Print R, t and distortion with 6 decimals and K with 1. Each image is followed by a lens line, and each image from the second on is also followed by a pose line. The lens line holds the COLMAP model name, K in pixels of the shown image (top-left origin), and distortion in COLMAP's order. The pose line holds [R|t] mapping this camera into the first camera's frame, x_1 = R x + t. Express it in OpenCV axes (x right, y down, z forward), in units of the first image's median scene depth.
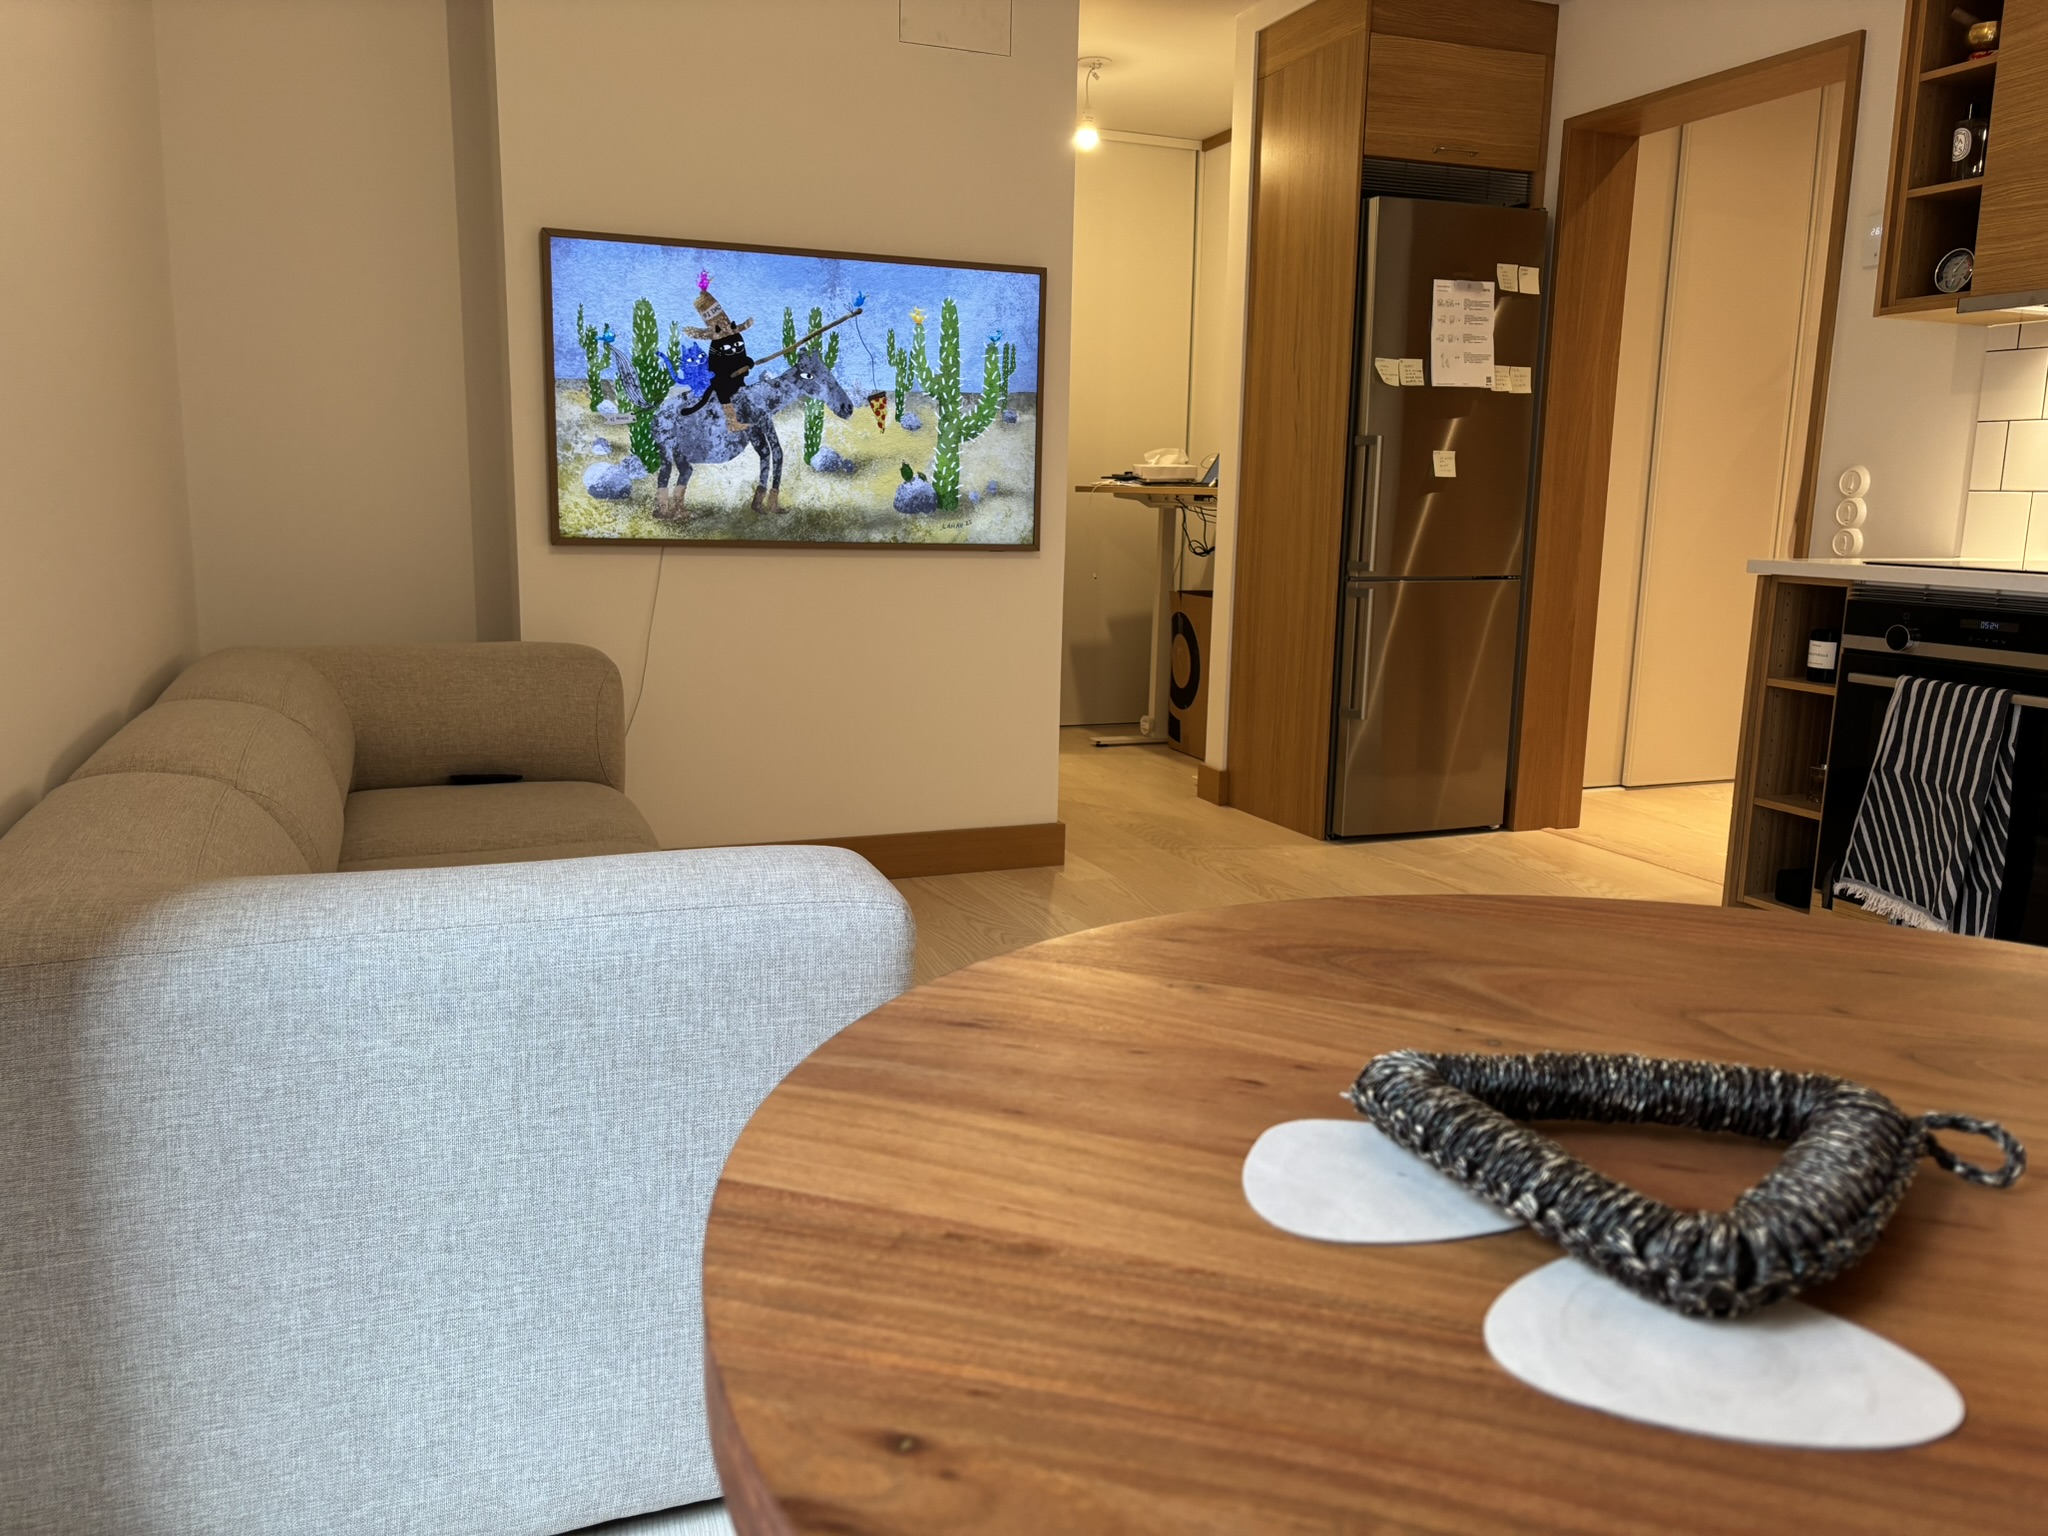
lens RADIAL K [[1547.7, 0, 1029.6], [0, 1547.7, 774.8], [0, 0, 1]] dist [0.046309, -0.050936]
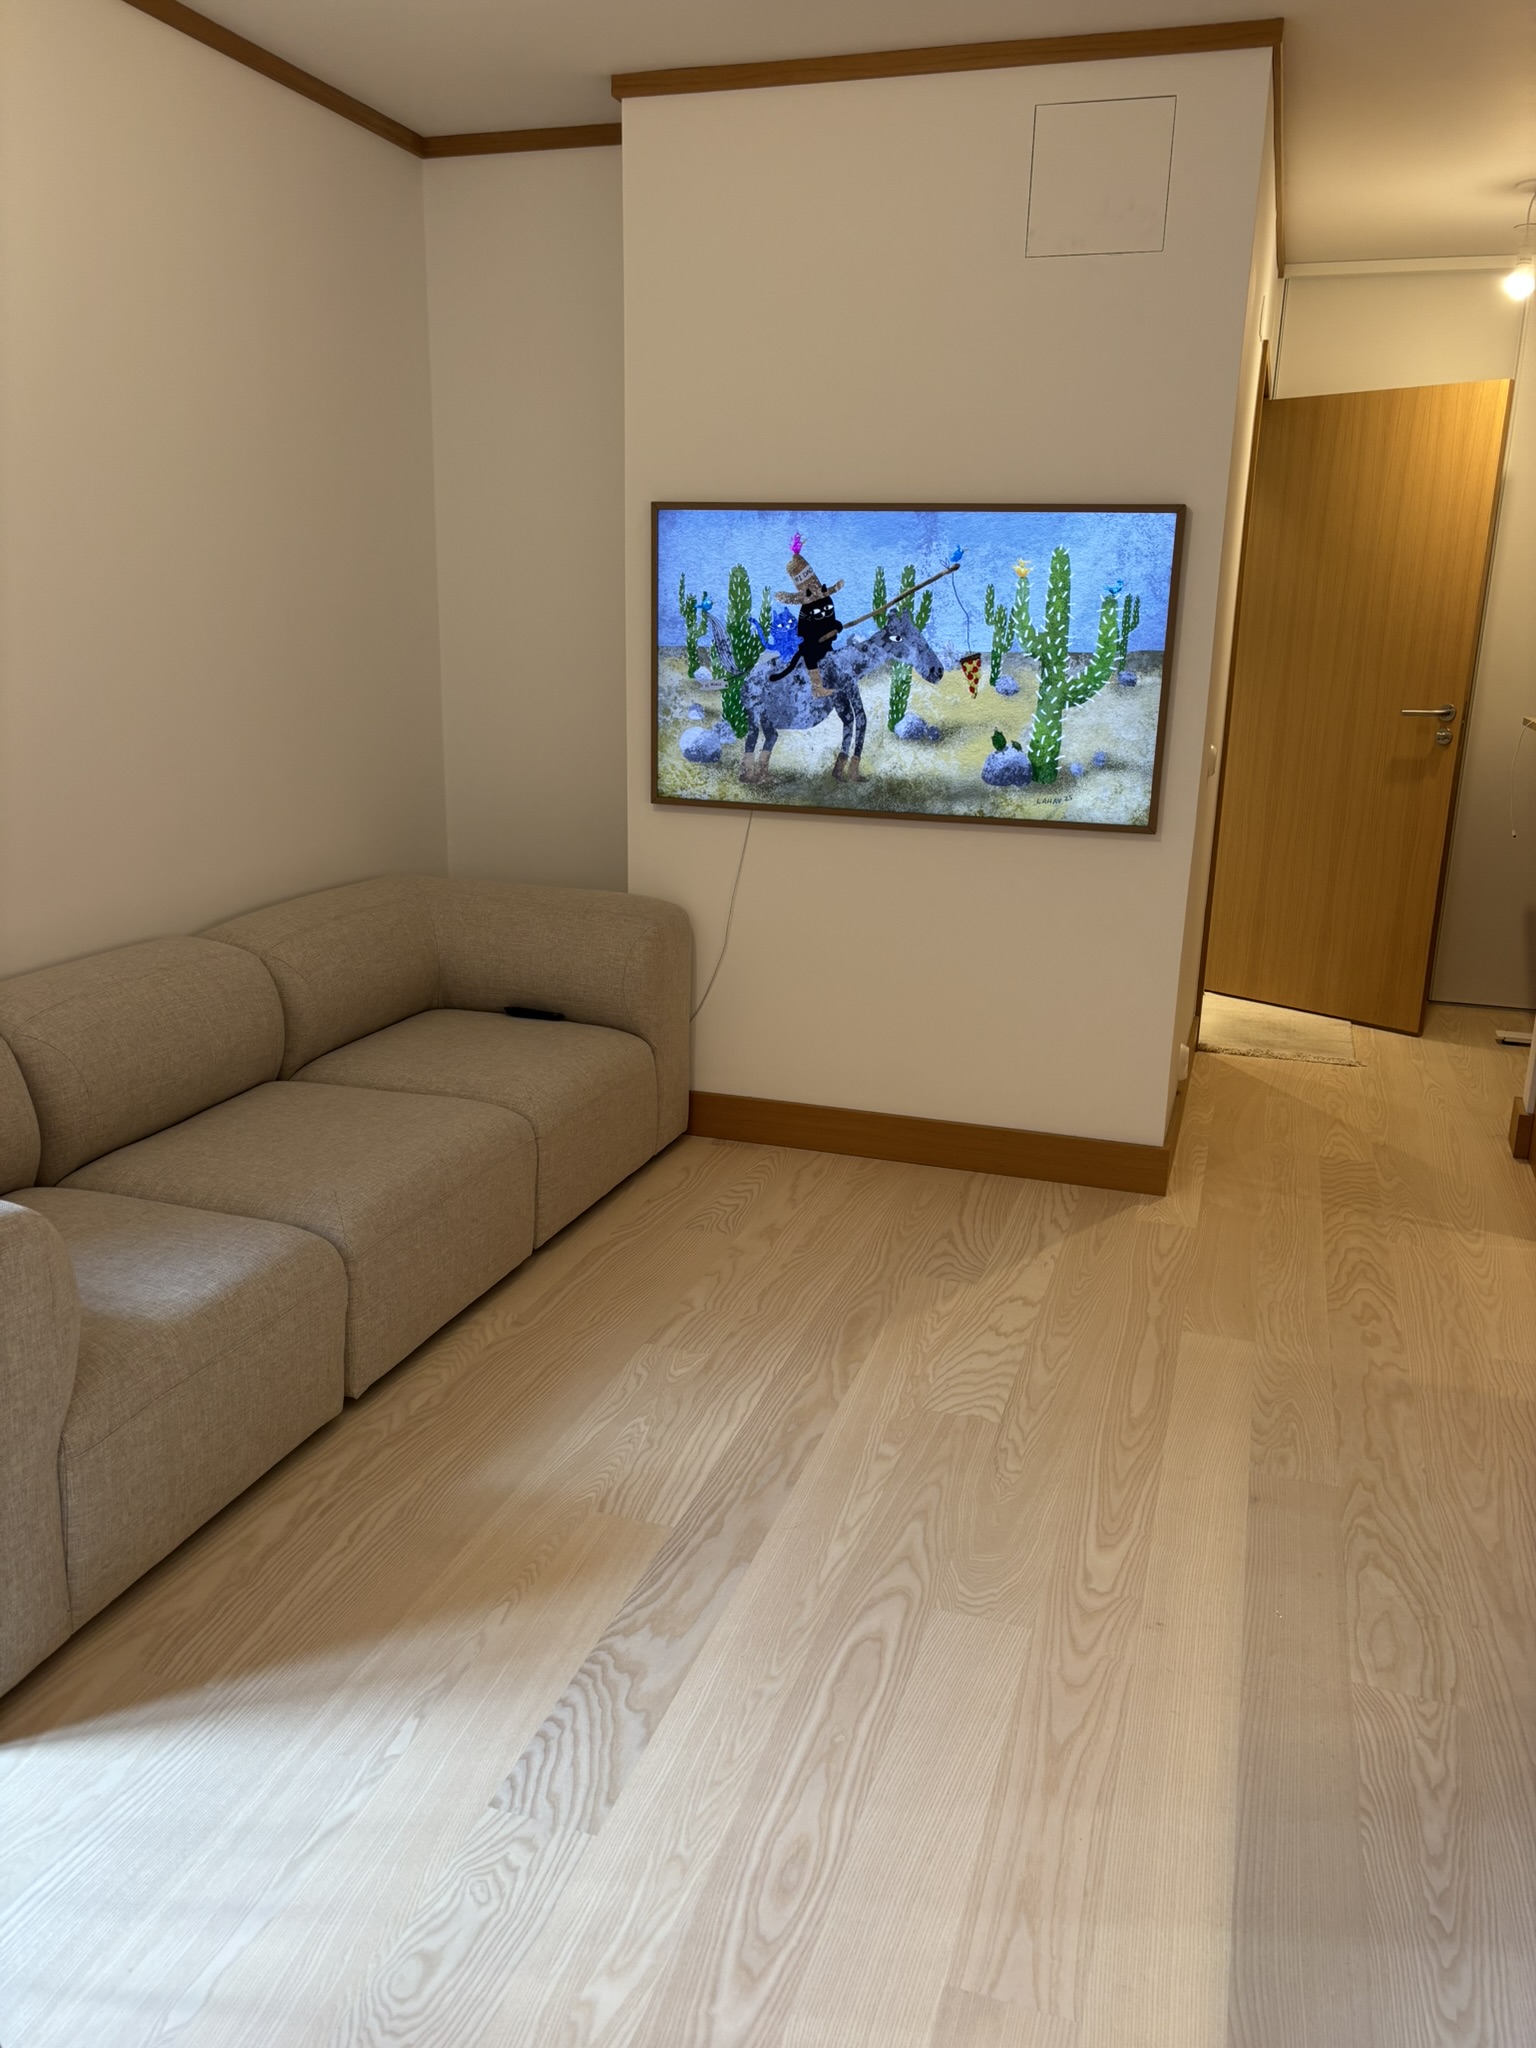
lens RADIAL K [[1547.7, 0, 760.4], [0, 1547.7, 1037.6], [0, 0, 1]] dist [0.046309, -0.050936]
pose [[0.767131, 0.168031, -0.619092, 0.425049], [-0.120870, 0.985660, 0.117751, -0.118451], [0.630000, -0.015501, 0.776440, 0.206843]]
